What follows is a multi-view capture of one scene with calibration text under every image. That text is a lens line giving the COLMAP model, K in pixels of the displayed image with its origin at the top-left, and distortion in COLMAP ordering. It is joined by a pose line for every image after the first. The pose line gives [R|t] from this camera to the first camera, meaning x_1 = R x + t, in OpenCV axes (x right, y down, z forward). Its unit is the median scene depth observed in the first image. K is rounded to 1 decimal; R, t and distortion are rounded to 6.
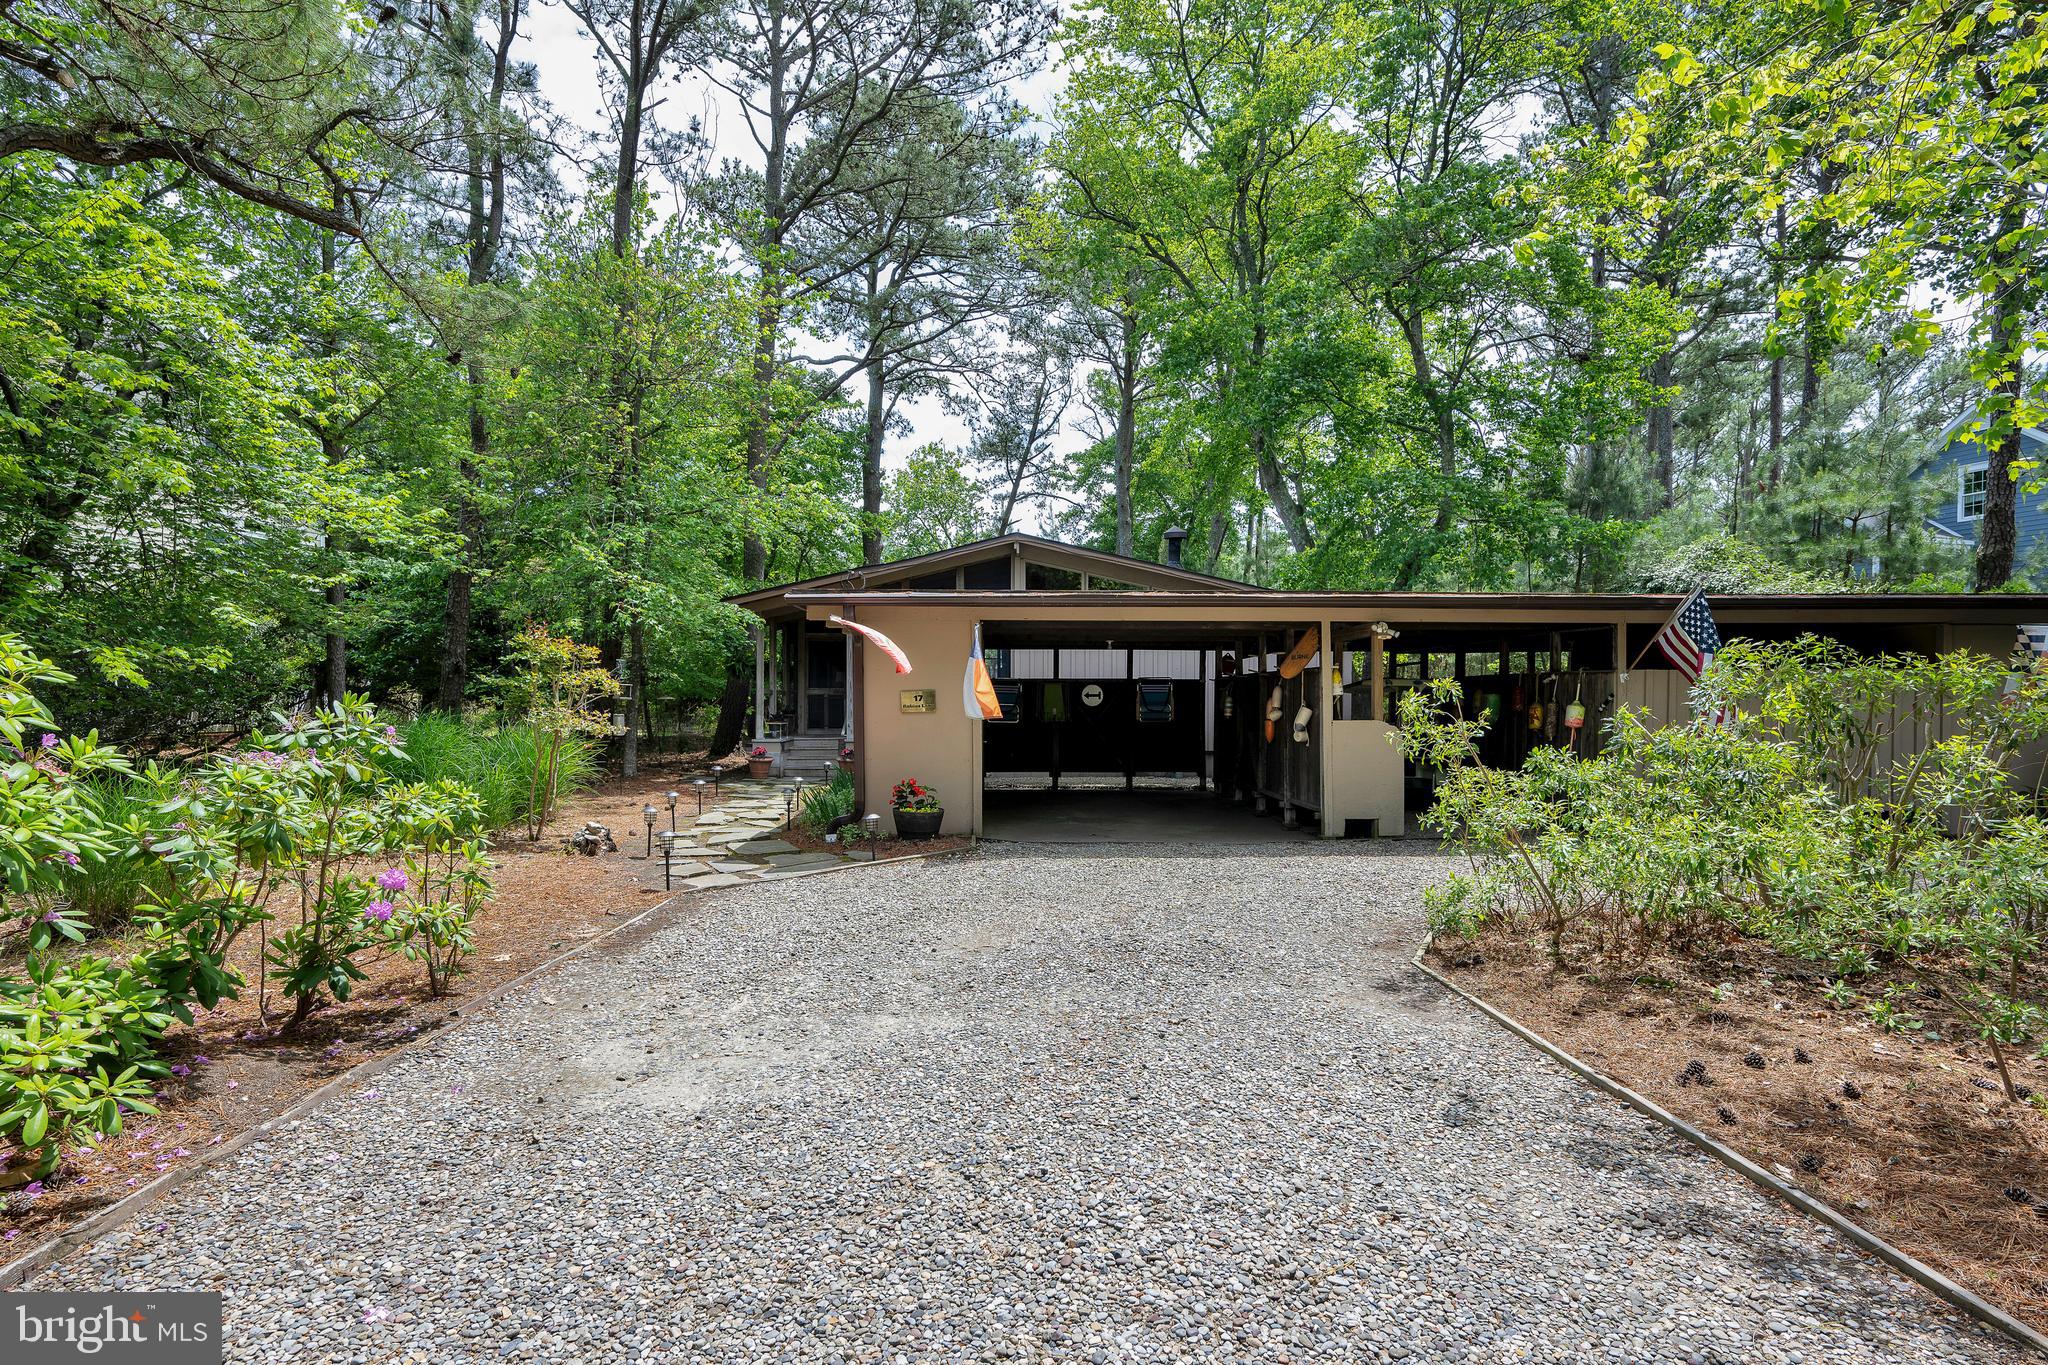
lens RADIAL K [[1016.3, 0, 1023.6], [0, 1016.3, 709.3], [0, 0, 1]] dist [0.002497, 0.000117]
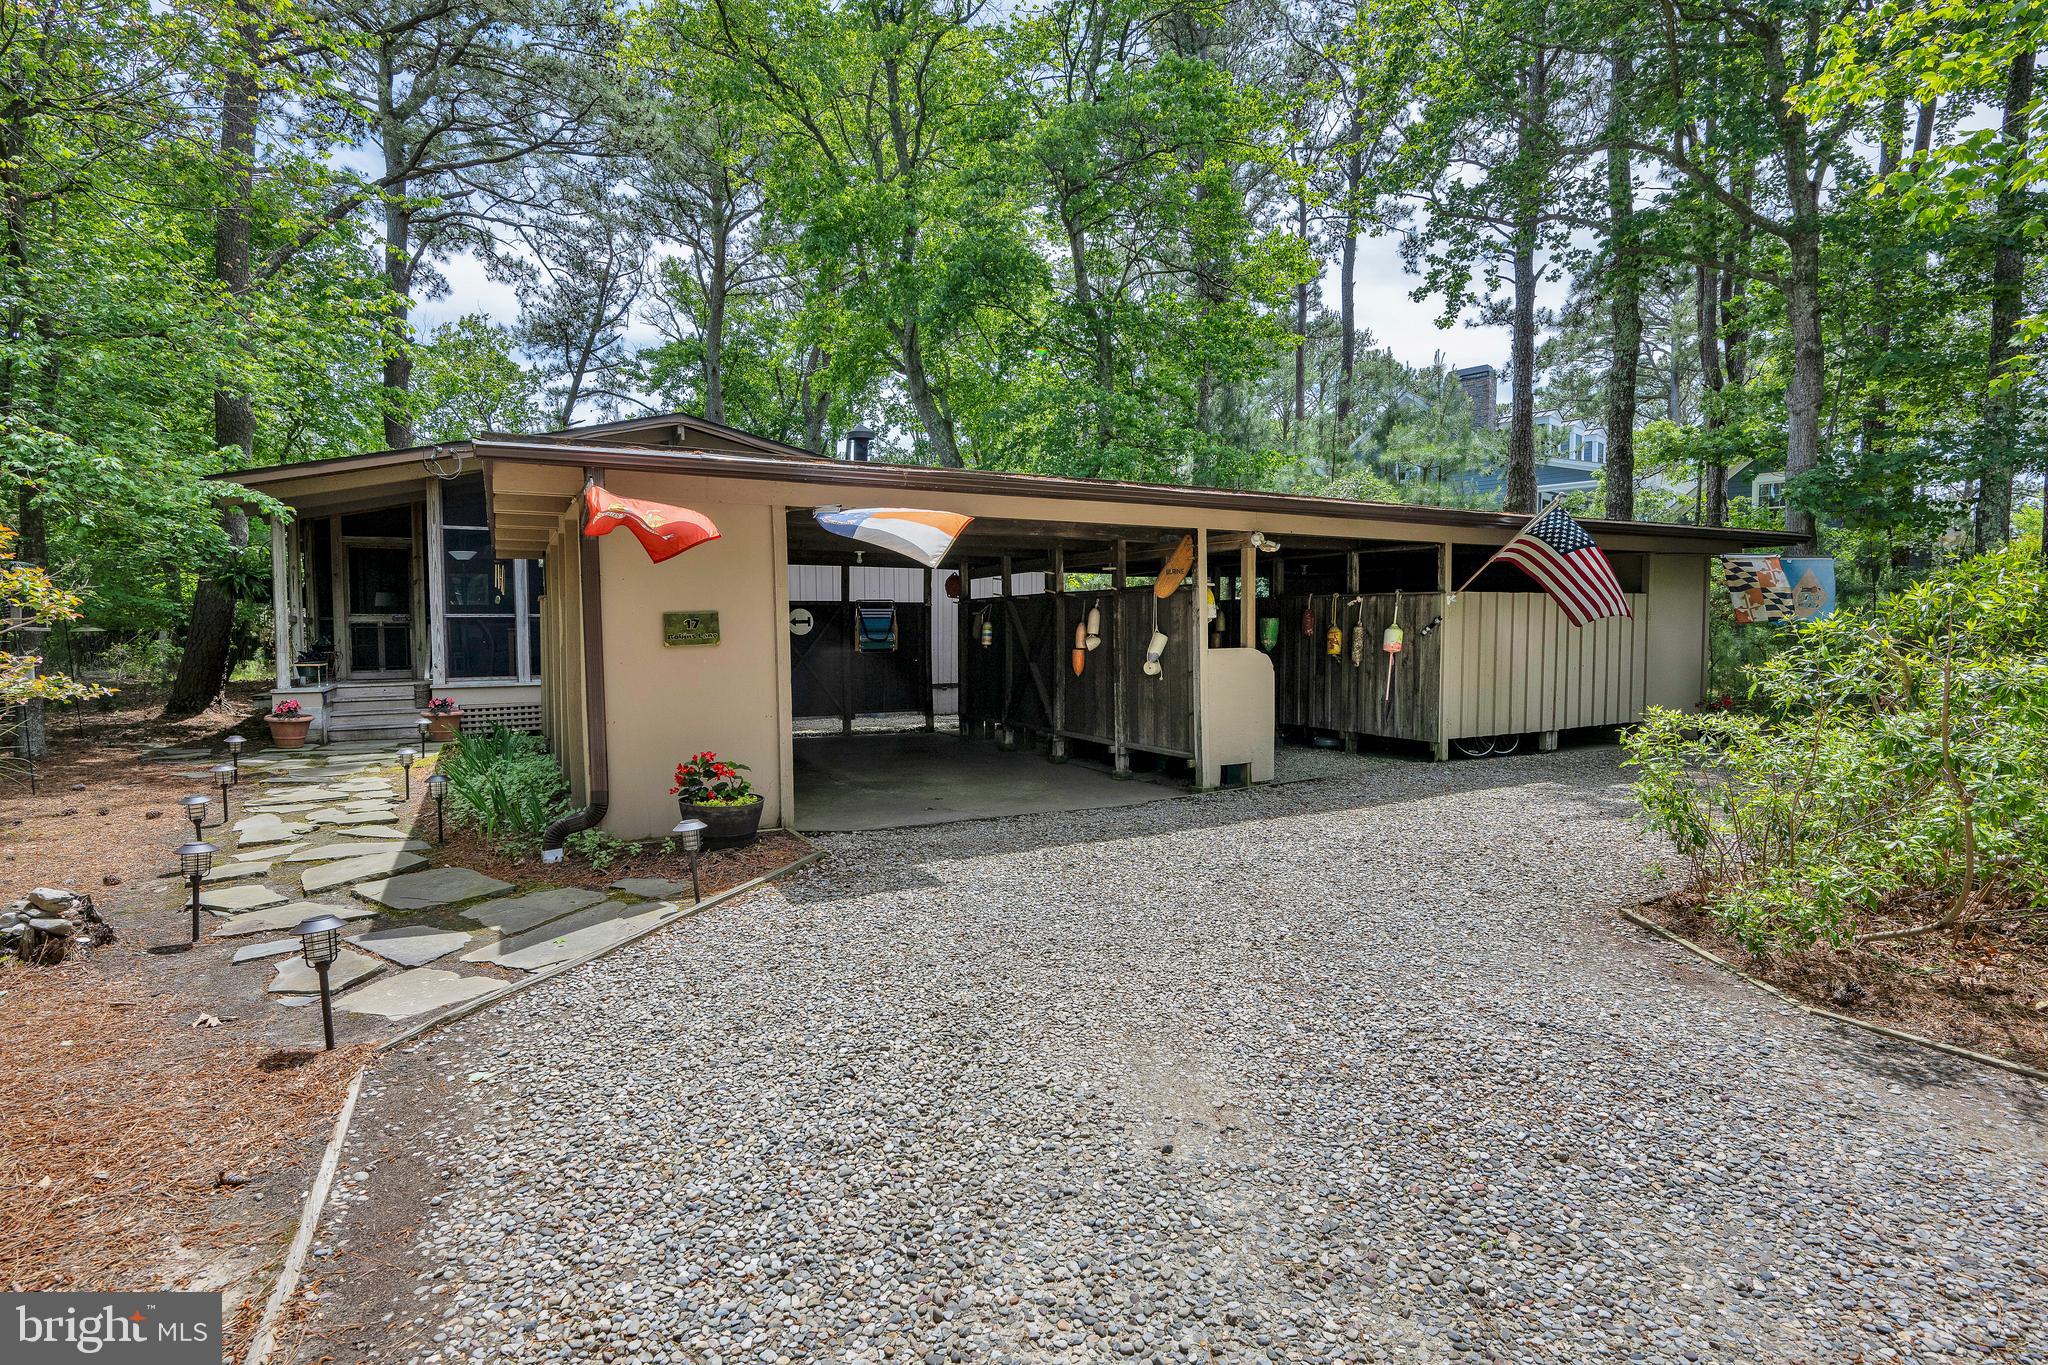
lens RADIAL K [[984.5, 0, 1024.0], [0, 984.5, 682.5], [0, 0, 1]] dist [-0.000962, -0.000816]
pose [[0.897305, -0.029952, 0.440394, -0.084904], [0.010133, 0.998830, 0.047285, -0.000468], [-0.441295, -0.037966, 0.896558, 0.156603]]
